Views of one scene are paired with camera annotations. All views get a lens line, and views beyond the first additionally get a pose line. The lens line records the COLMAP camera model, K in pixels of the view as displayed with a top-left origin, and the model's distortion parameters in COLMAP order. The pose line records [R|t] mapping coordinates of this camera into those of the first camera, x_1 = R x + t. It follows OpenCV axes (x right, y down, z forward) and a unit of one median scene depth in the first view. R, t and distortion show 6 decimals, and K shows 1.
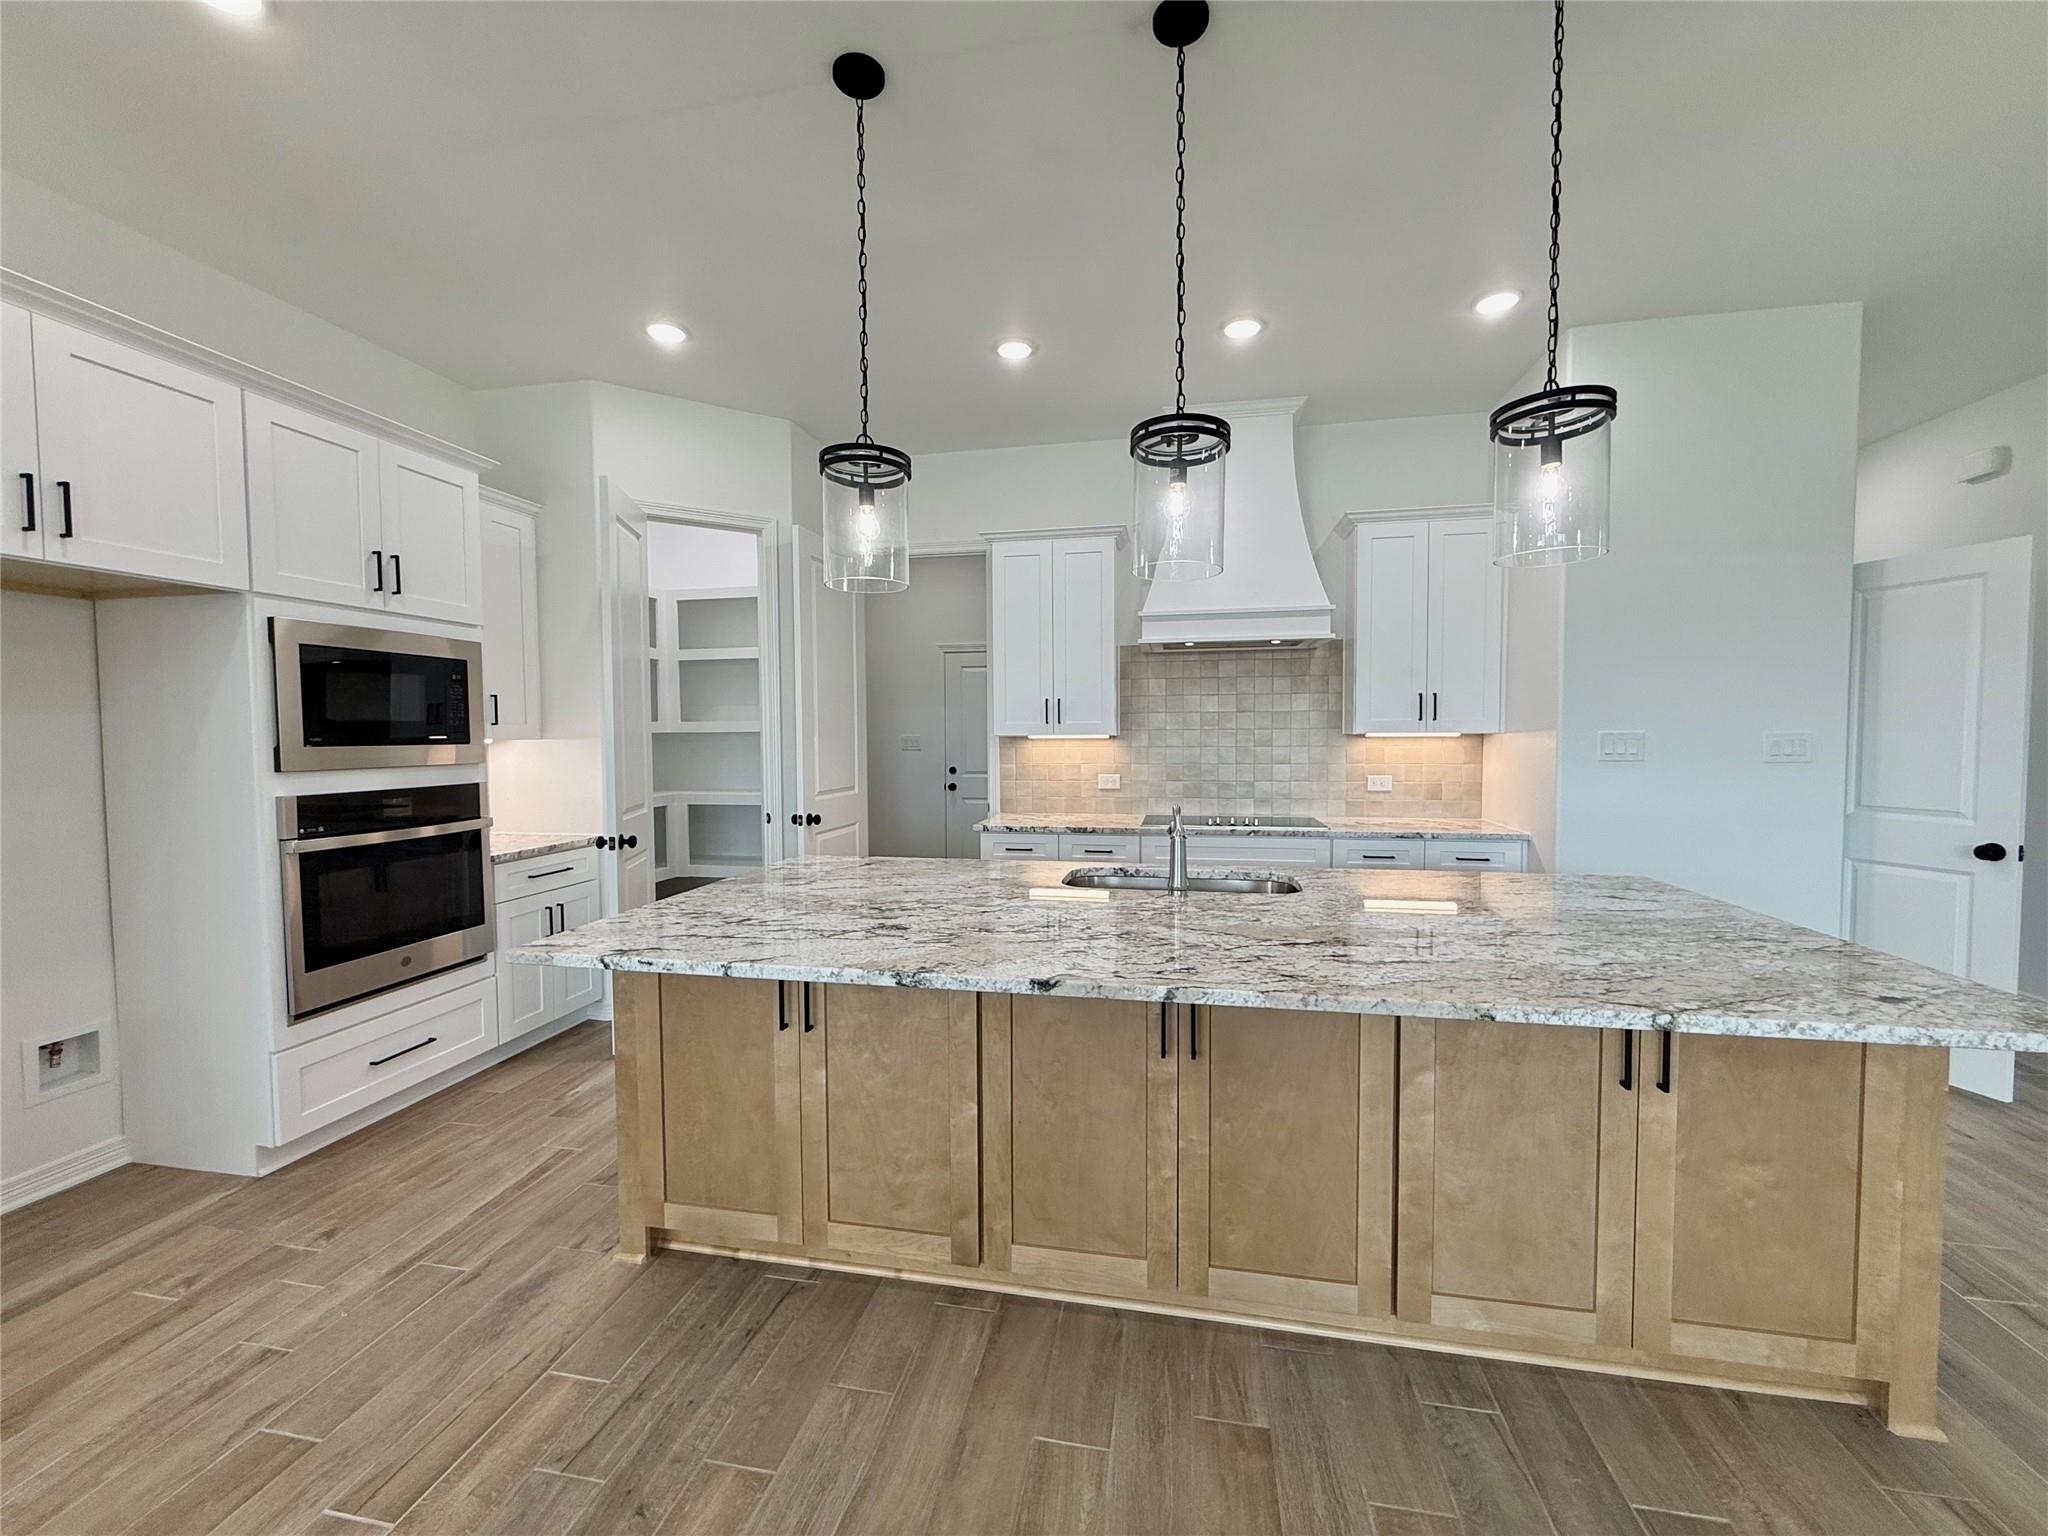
lens RADIAL K [[817.1, 0, 1022.3], [0, 817.1, 767.3], [0, 0, 1]] dist [-0.000218, -0.000077]
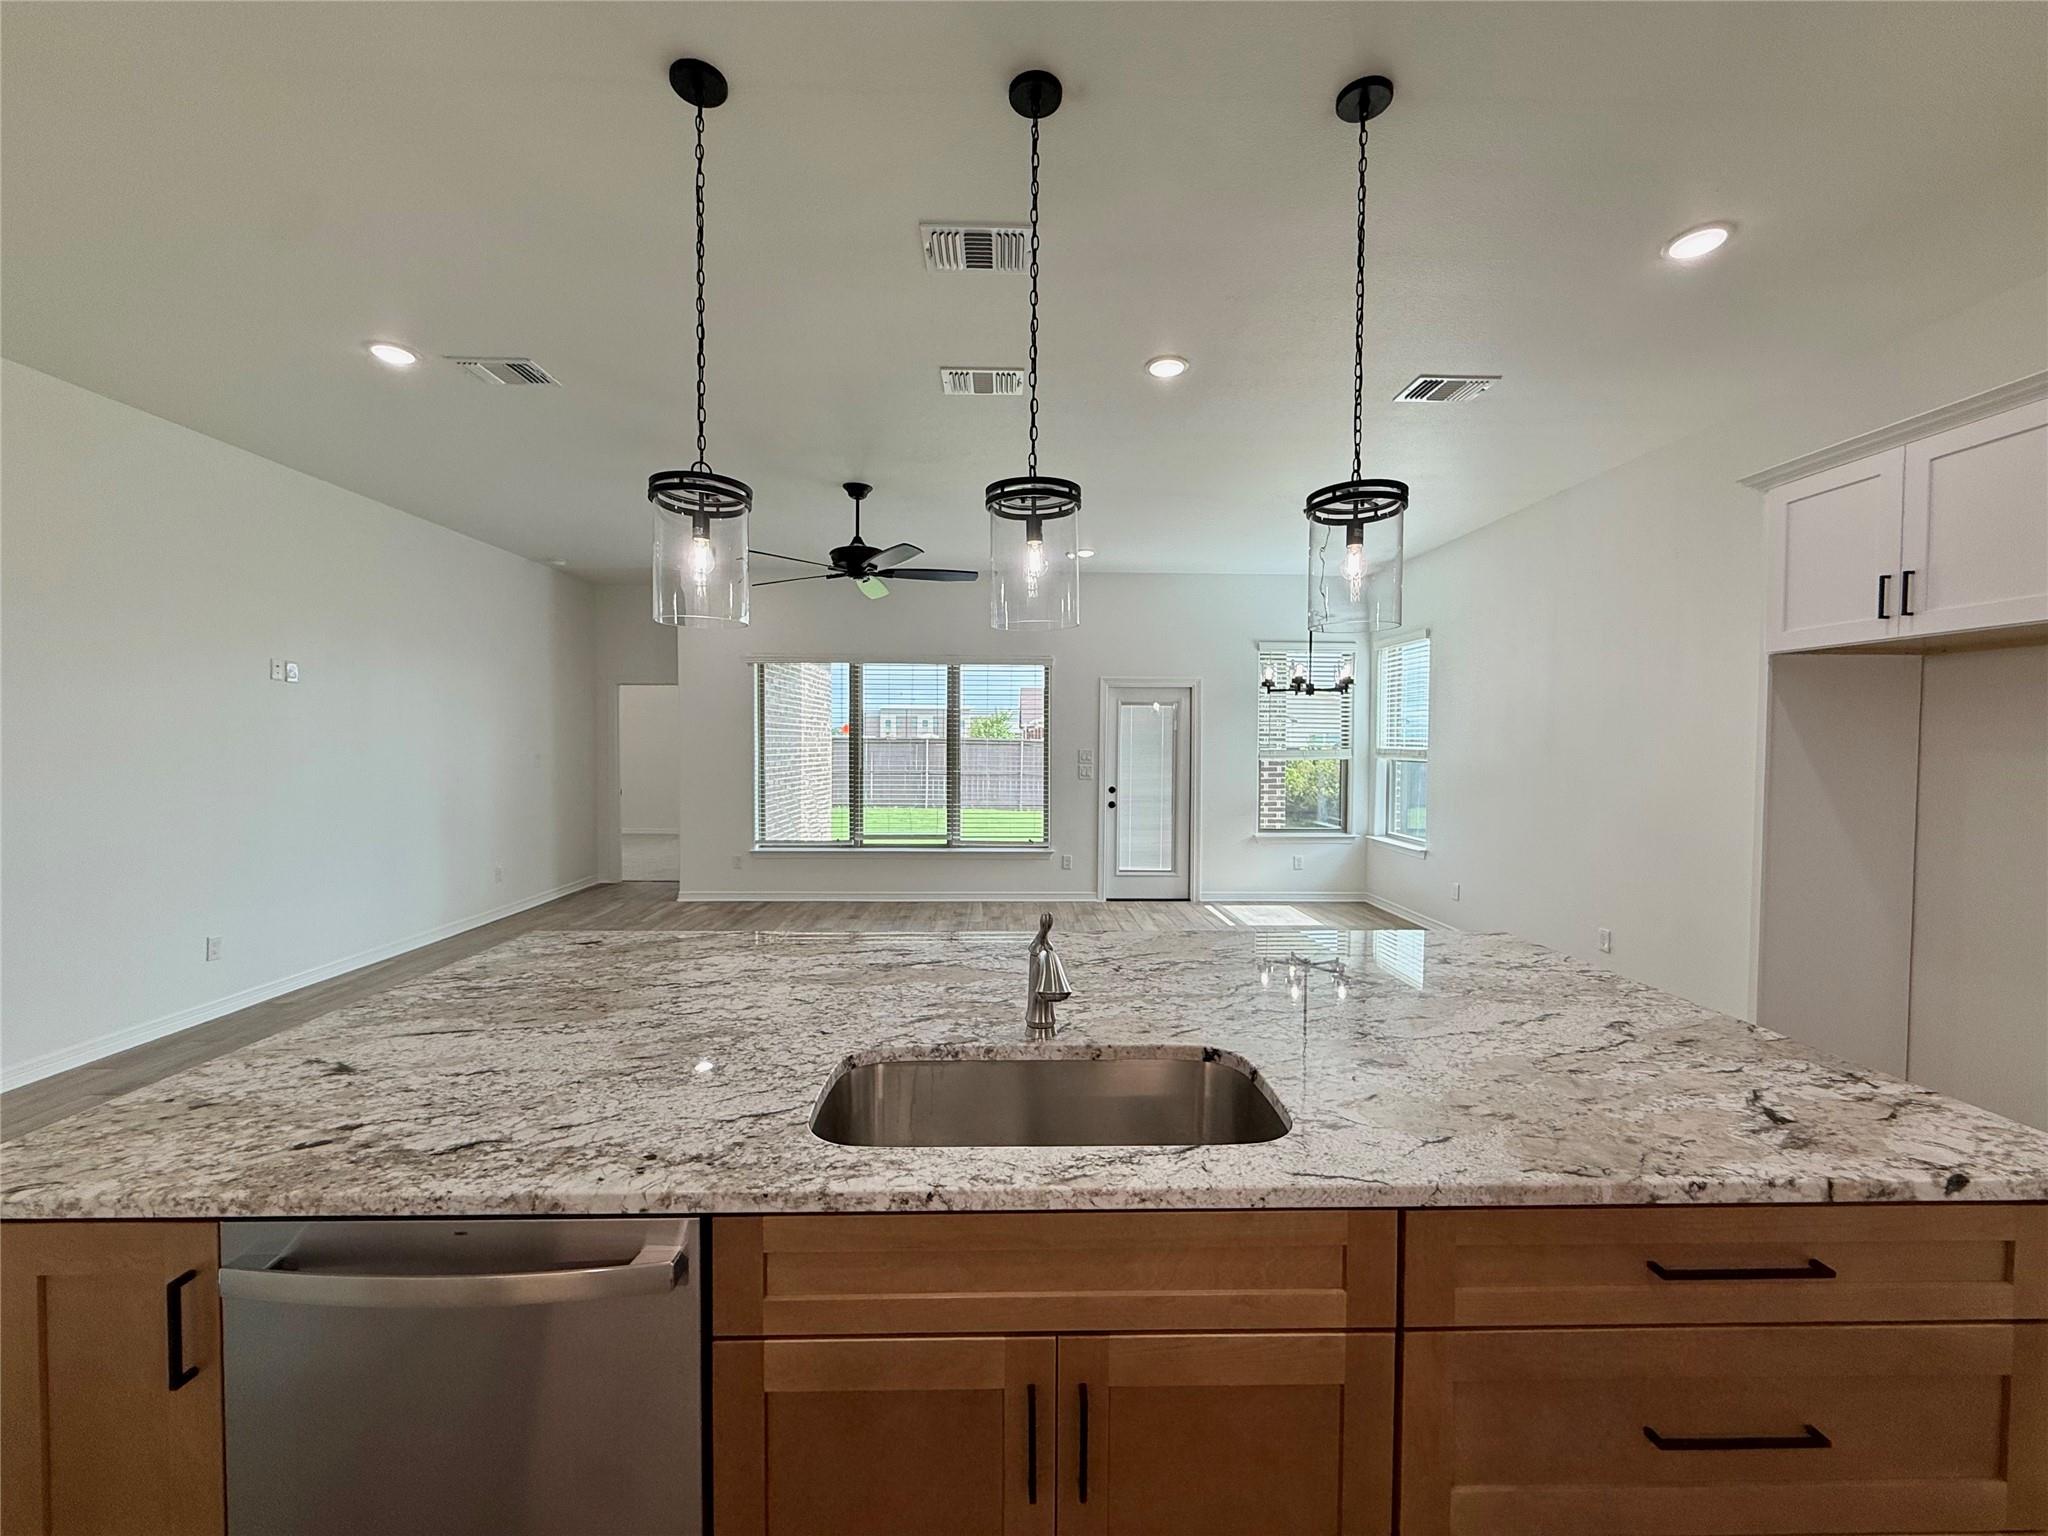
lens RADIAL K [[817.1, 0, 1022.3], [0, 817.1, 767.3], [0, 0, 1]] dist [-0.000218, -0.000077]
pose [[-0.975252, 0.007144, -0.220981, 0.299440], [-0.009467, 0.997212, 0.074019, -0.094770], [0.220894, 0.074279, -0.972465, 1.384759]]
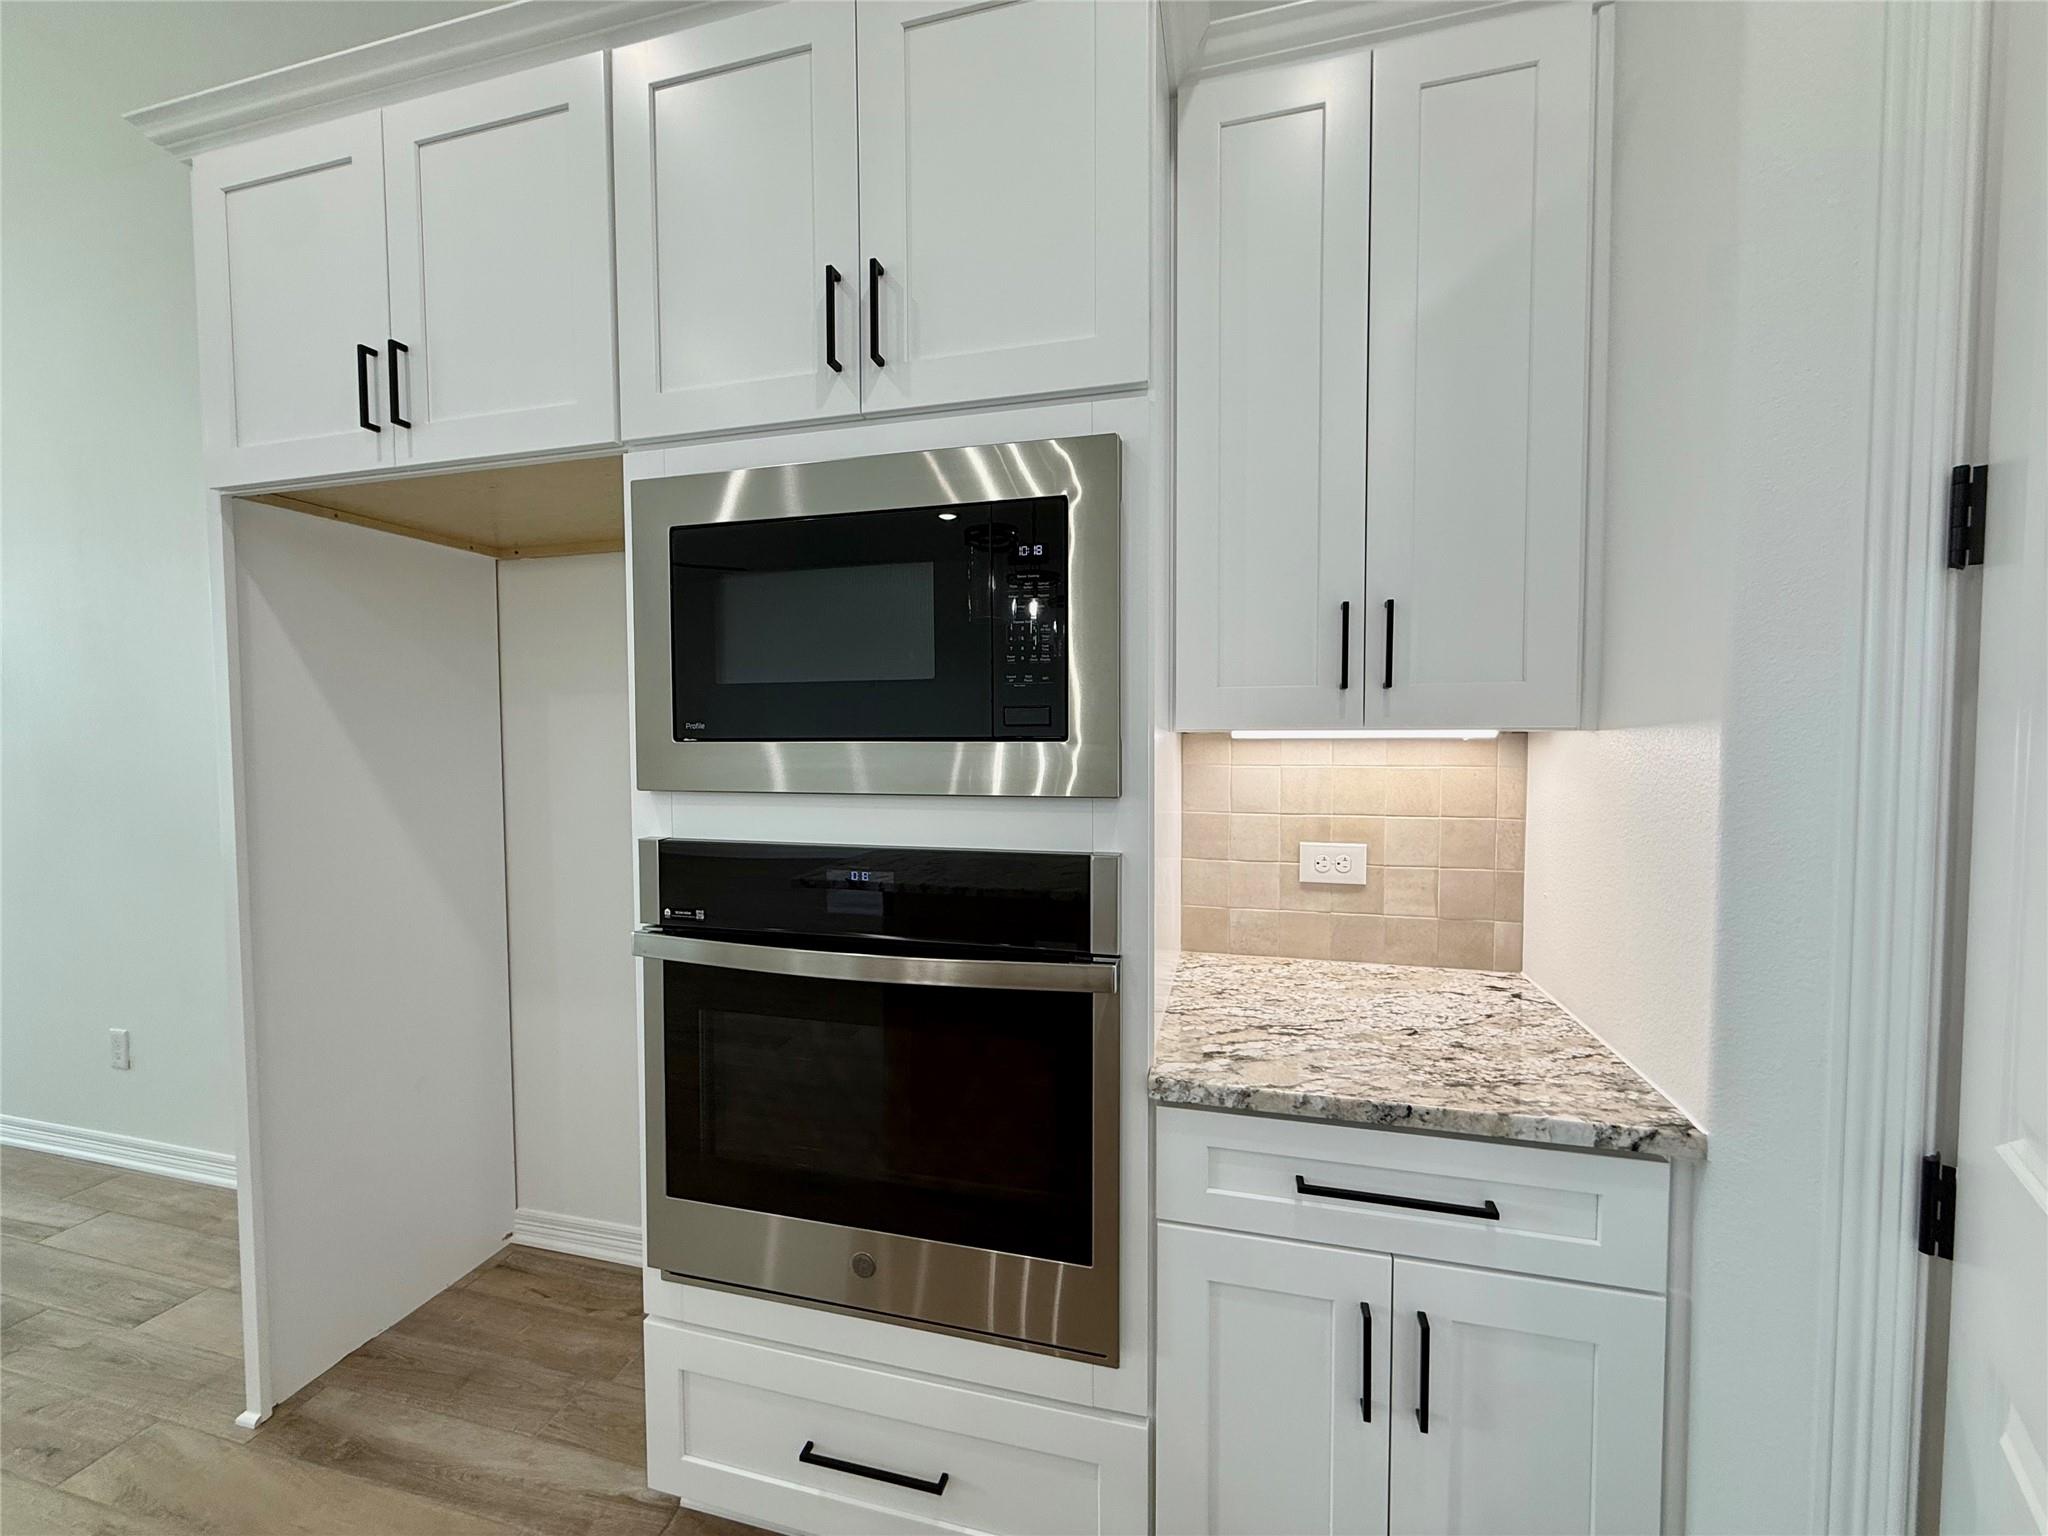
lens RADIAL K [[817.1, 0, 1022.3], [0, 817.1, 767.3], [0, 0, 1]] dist [-0.000218, -0.000077]
pose [[-0.066847, 0.050411, -0.996489, -0.372966], [-0.037552, 0.997888, 0.053001, -0.039435], [0.997056, 0.040963, -0.064812, 1.127086]]
